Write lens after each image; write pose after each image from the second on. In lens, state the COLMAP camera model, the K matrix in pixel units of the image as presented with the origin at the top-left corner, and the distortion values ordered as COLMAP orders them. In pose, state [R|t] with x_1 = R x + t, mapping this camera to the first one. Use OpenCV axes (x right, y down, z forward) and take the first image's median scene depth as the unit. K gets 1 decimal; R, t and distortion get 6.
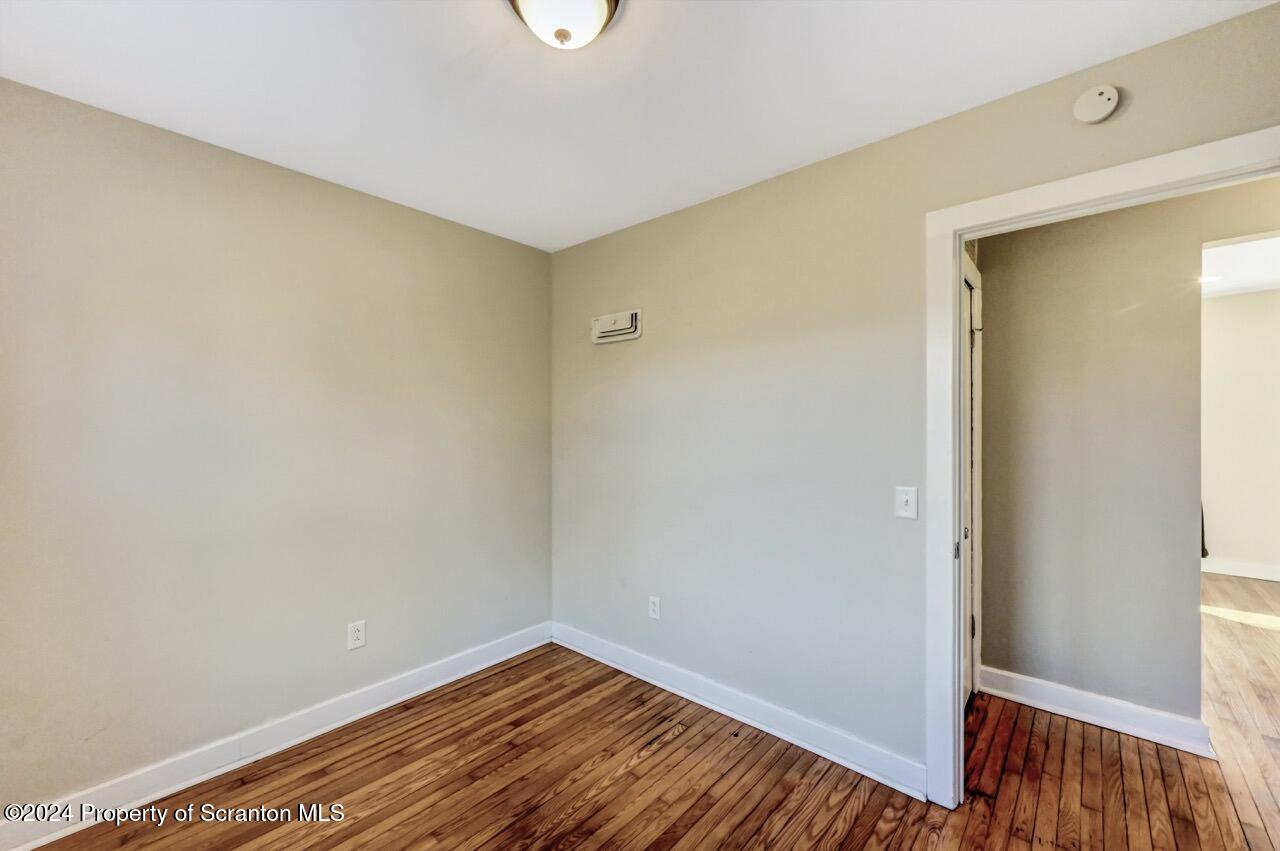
lens RADIAL K [[504.5, 0, 644.7], [0, 504.5, 428.3], [0, 0, 1]] dist [-0.000916, 0.000075]
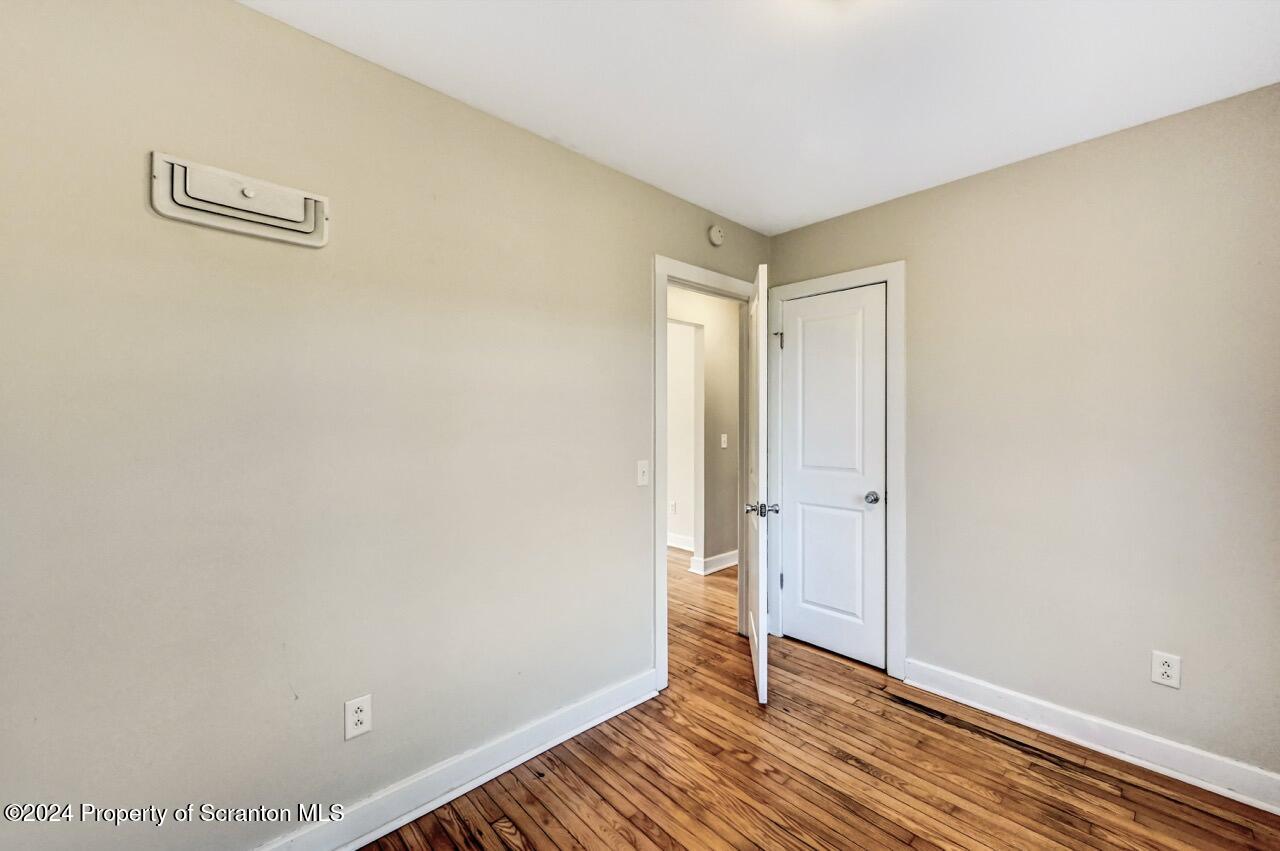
lens RADIAL K [[514.8, 0, 638.2], [0, 514.8, 419.7], [0, 0, 1]] dist [0.000247, 0.000076]
pose [[0.108166, -0.000299, 0.994133, -0.747279], [-0.001619, 0.999999, 0.000477, 0.009940], [-0.994132, -0.001661, 0.108165, 0.836863]]
